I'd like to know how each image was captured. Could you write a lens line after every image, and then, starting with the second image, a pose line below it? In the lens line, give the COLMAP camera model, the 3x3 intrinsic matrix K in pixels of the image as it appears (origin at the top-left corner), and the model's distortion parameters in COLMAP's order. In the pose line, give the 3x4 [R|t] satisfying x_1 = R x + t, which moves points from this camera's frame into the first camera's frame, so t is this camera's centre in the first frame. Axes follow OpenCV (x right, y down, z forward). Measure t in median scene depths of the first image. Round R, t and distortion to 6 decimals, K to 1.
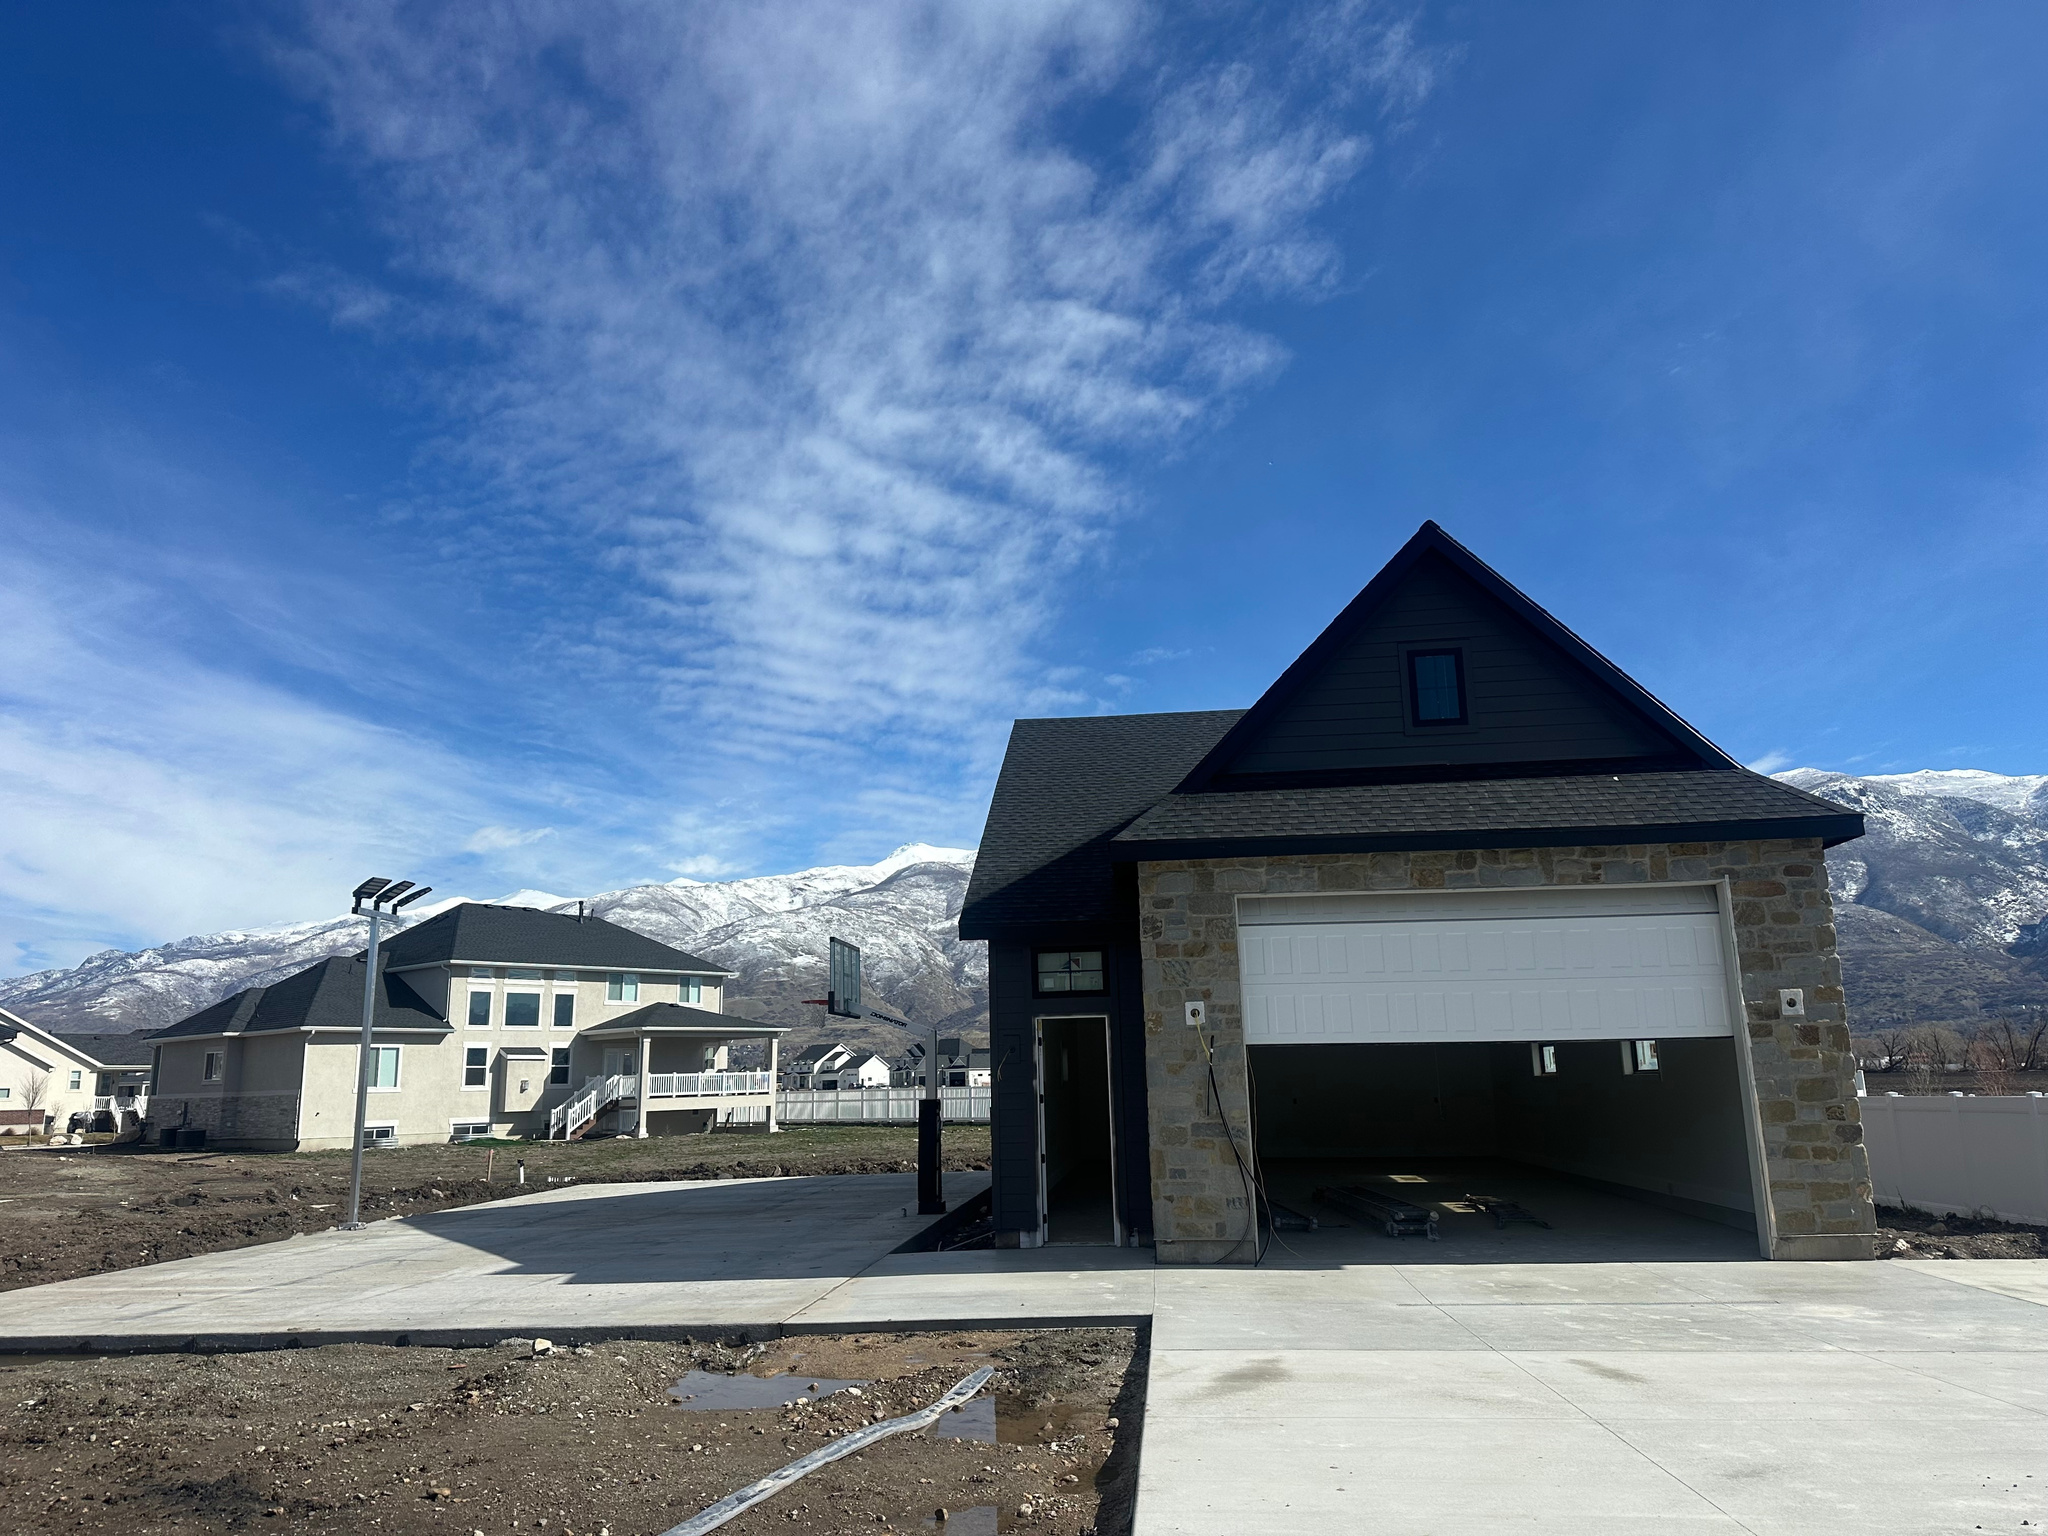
lens RADIAL K [[1386.0, 0, 1024.0], [0, 1386.0, 768.0], [0, 0, 1]] dist [0.008348, -0.045177]
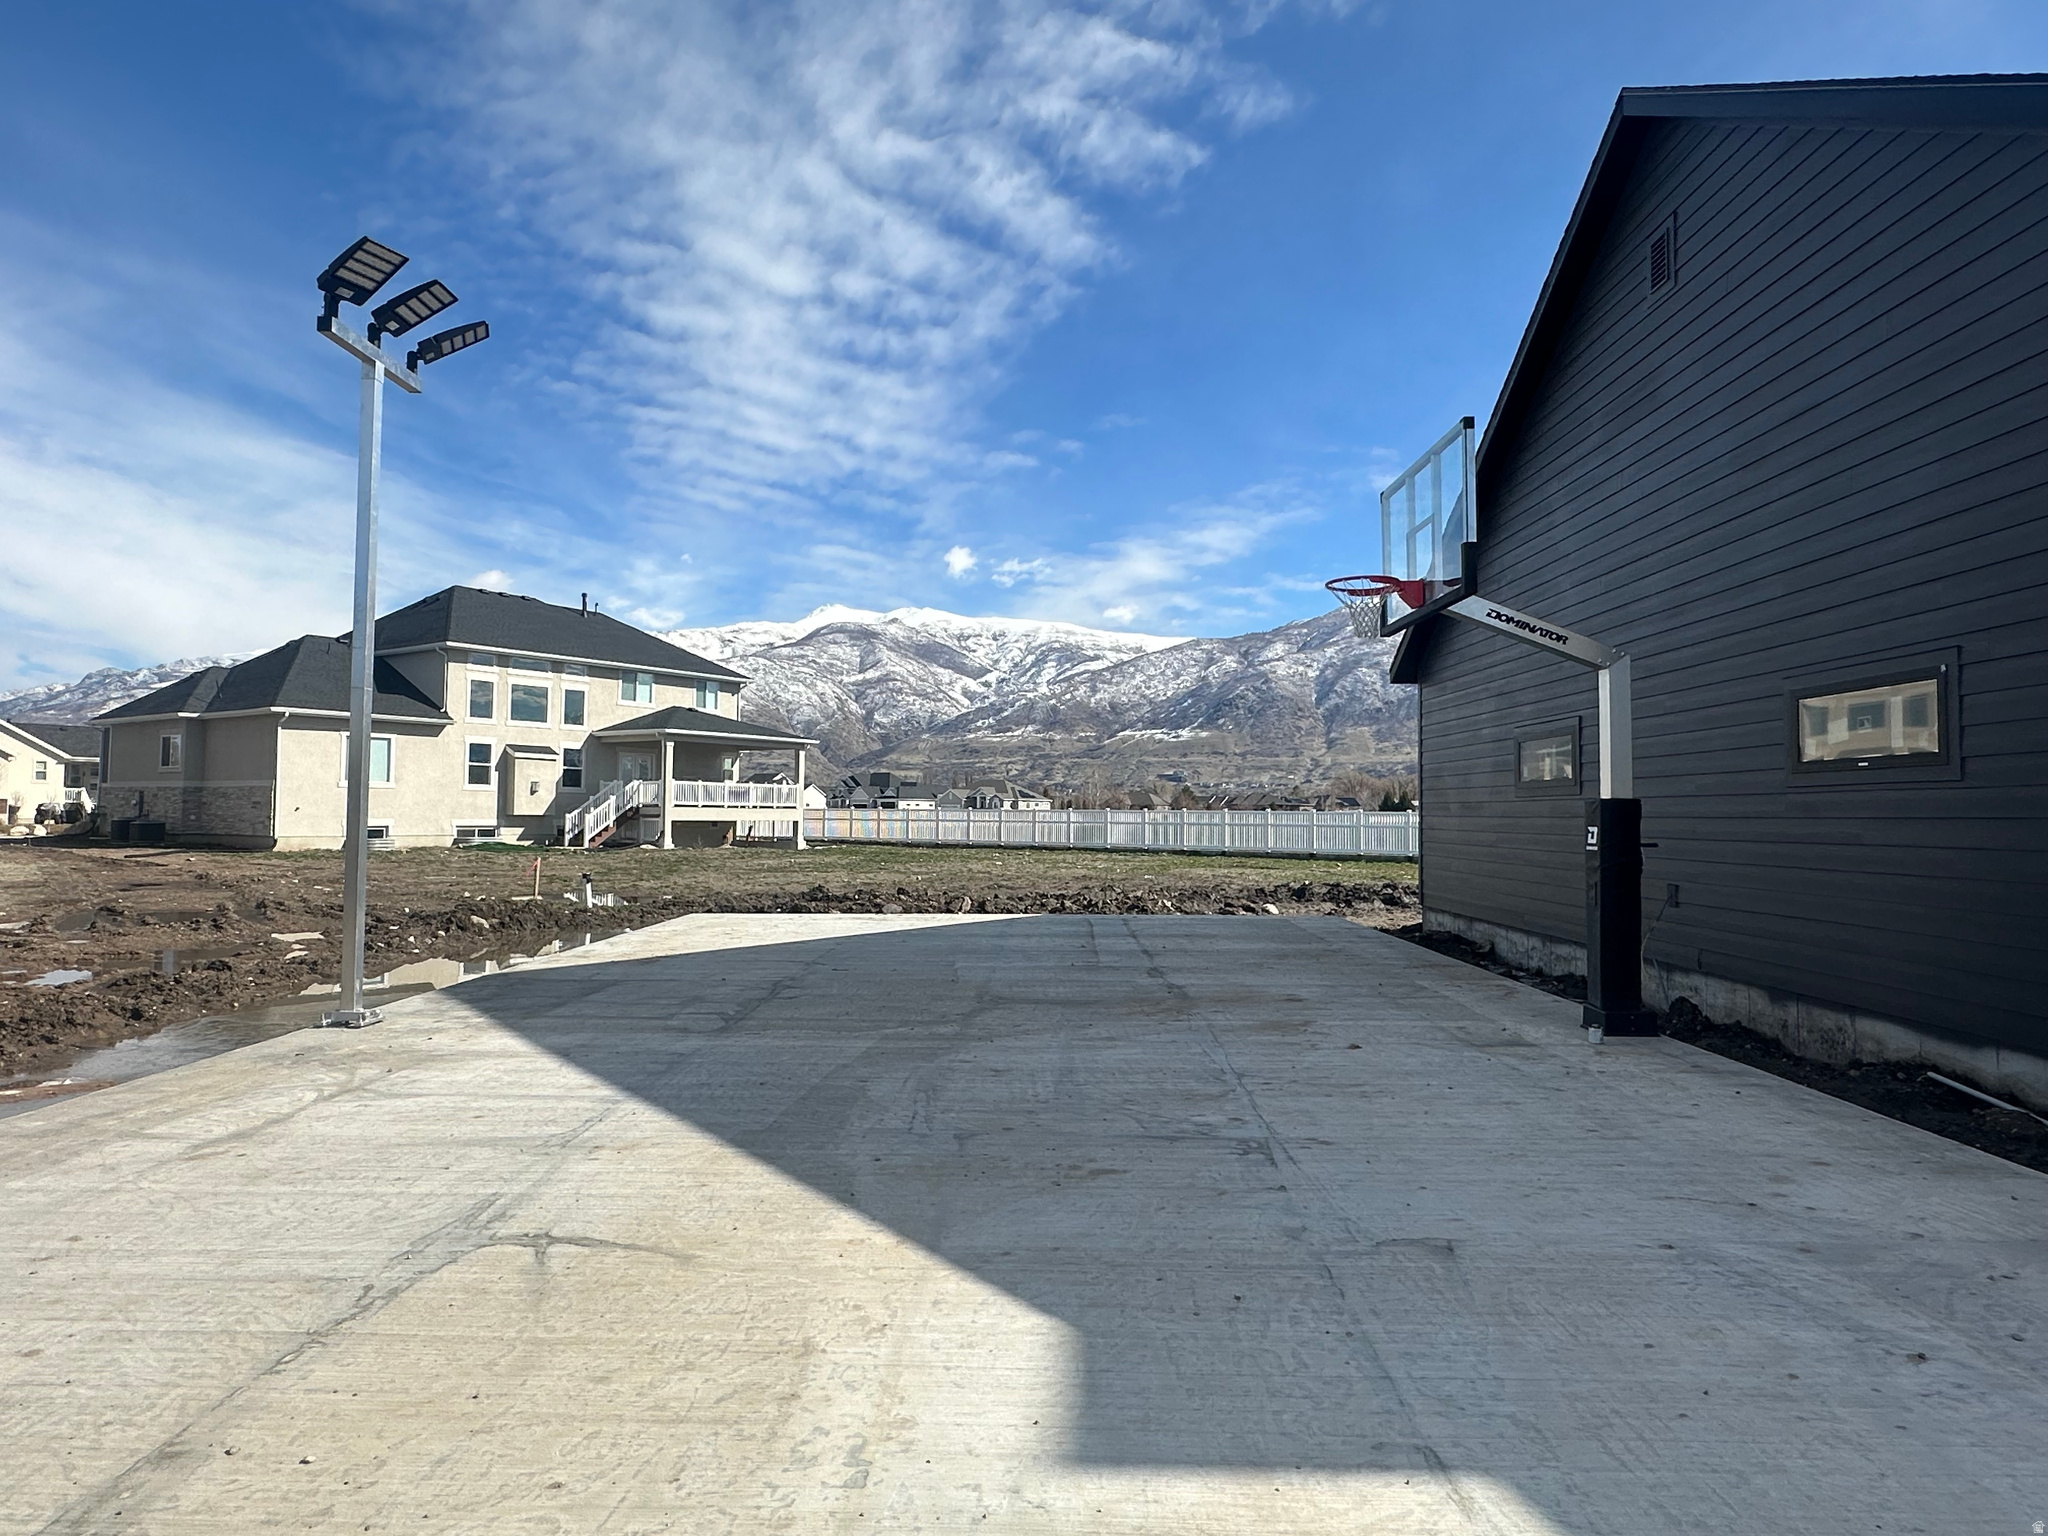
lens RADIAL K [[1188.6, 0, 1019.3], [0, 1188.6, 705.9], [0, 0, 1]] dist [-0.042985, 0.028111]
pose [[0.995891, 0.045619, 0.078227, -0.051454], [-0.055452, 0.990154, 0.128529, 0.028980], [-0.071594, -0.132339, 0.988616, 0.107904]]
